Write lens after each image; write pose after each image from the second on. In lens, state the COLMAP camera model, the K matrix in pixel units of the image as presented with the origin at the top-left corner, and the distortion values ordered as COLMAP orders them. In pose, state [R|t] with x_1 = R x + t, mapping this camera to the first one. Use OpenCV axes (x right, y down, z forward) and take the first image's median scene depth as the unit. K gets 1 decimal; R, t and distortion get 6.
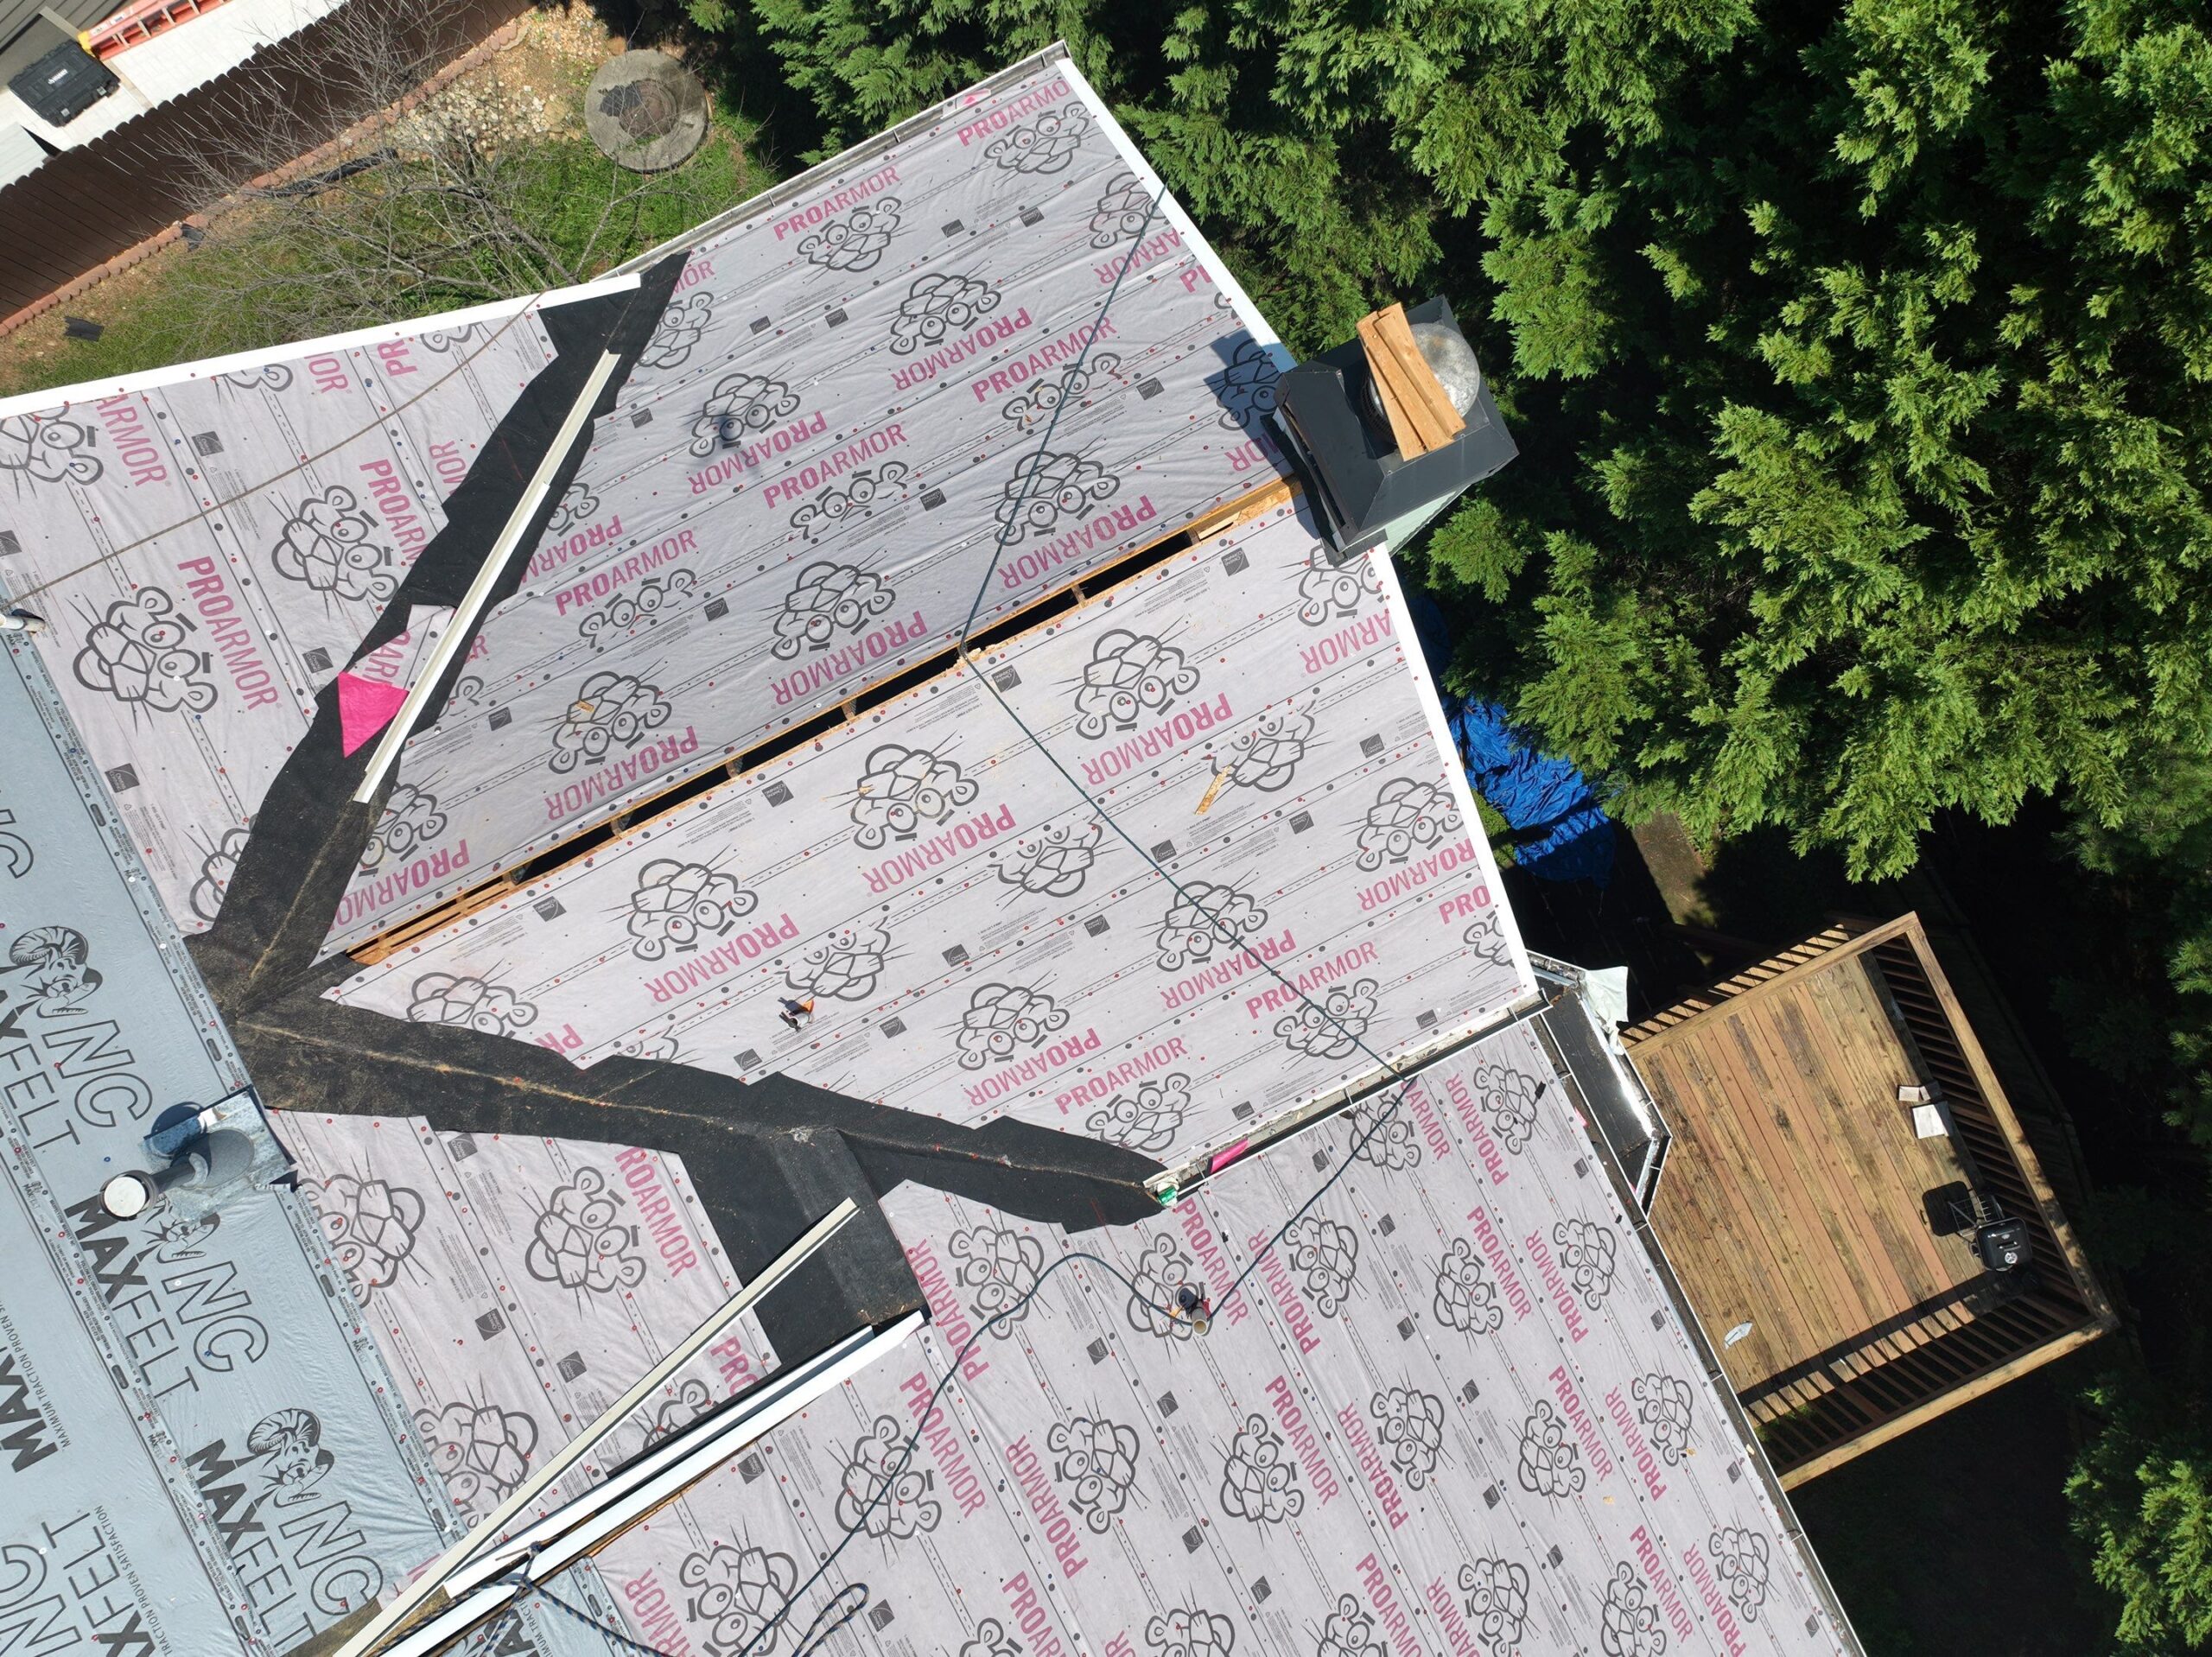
lens RADIAL K [[1562.2, 0, 1105.6], [0, 1562.2, 819.3], [0, 0, 1]] dist [-0.000326, 0.019726]
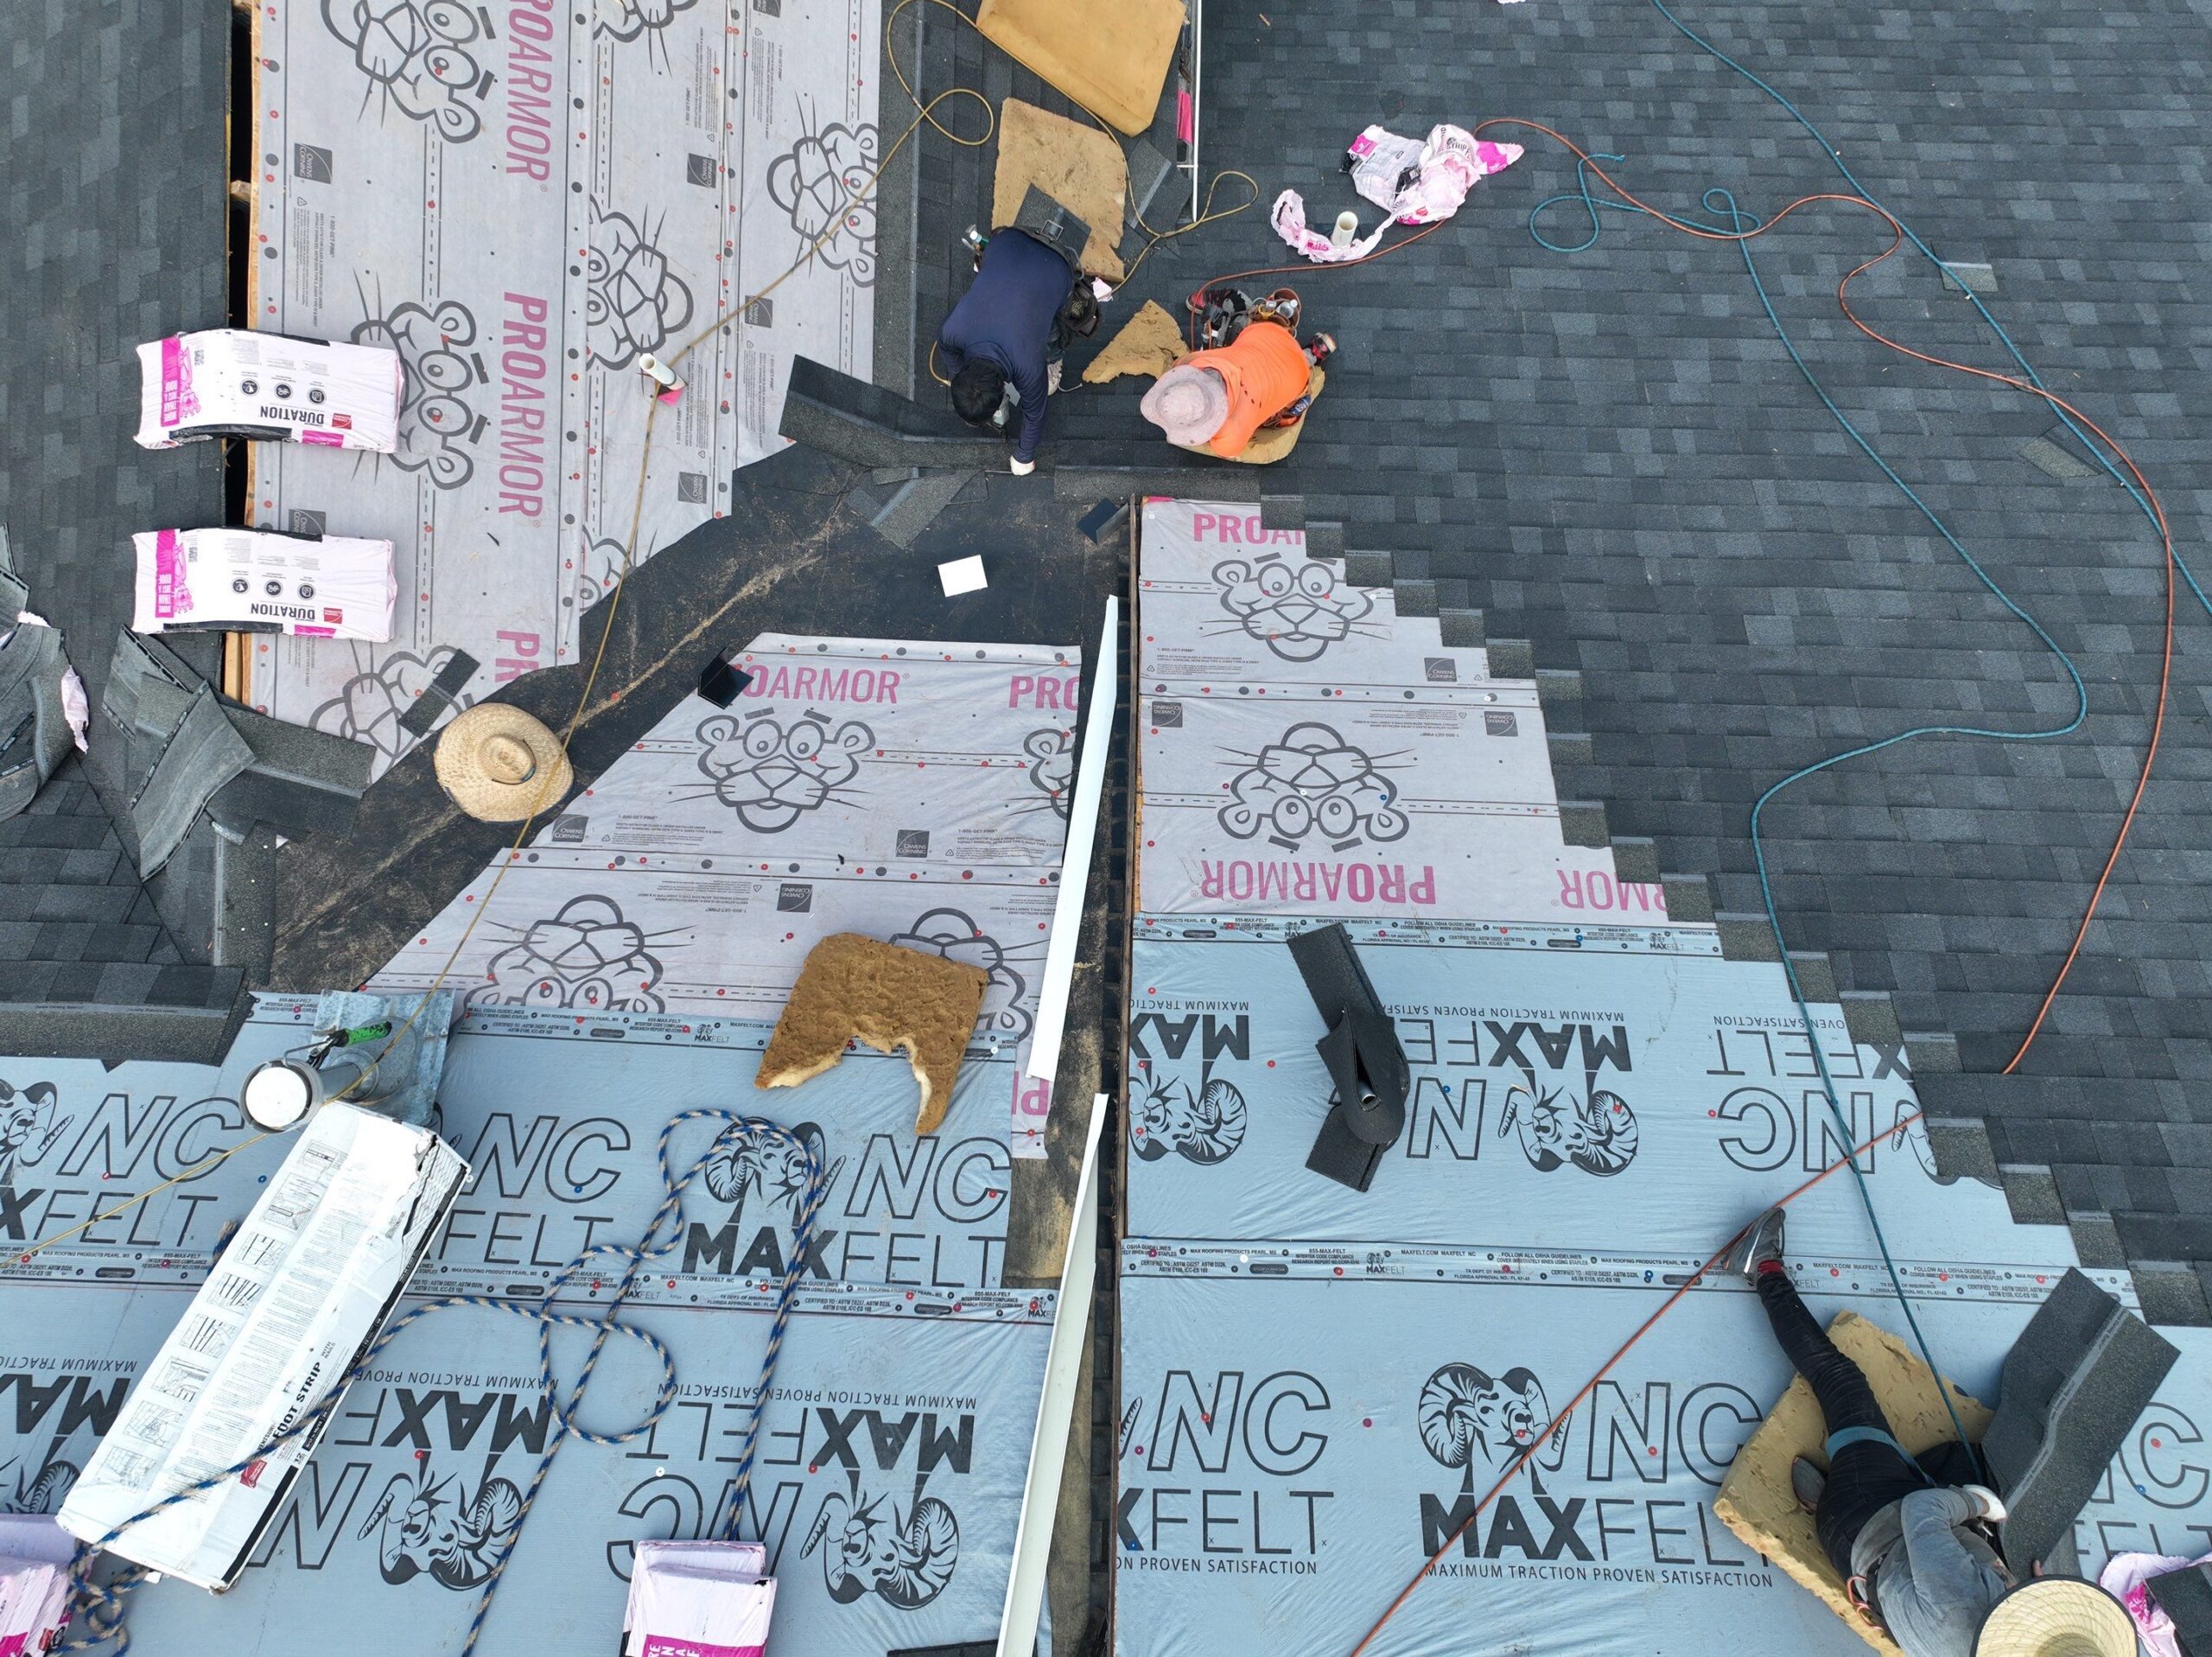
lens RADIAL K [[1555.4, 0, 1105.5], [0, 1555.4, 820.9], [0, 0, 1]] dist [0.003251, 0.006972]
pose [[0.474853, -0.879994, -0.011215, -0.252449], [0.879910, 0.474970, -0.012713, 0.386902], [0.016514, -0.003831, 0.999856, 0.257065]]
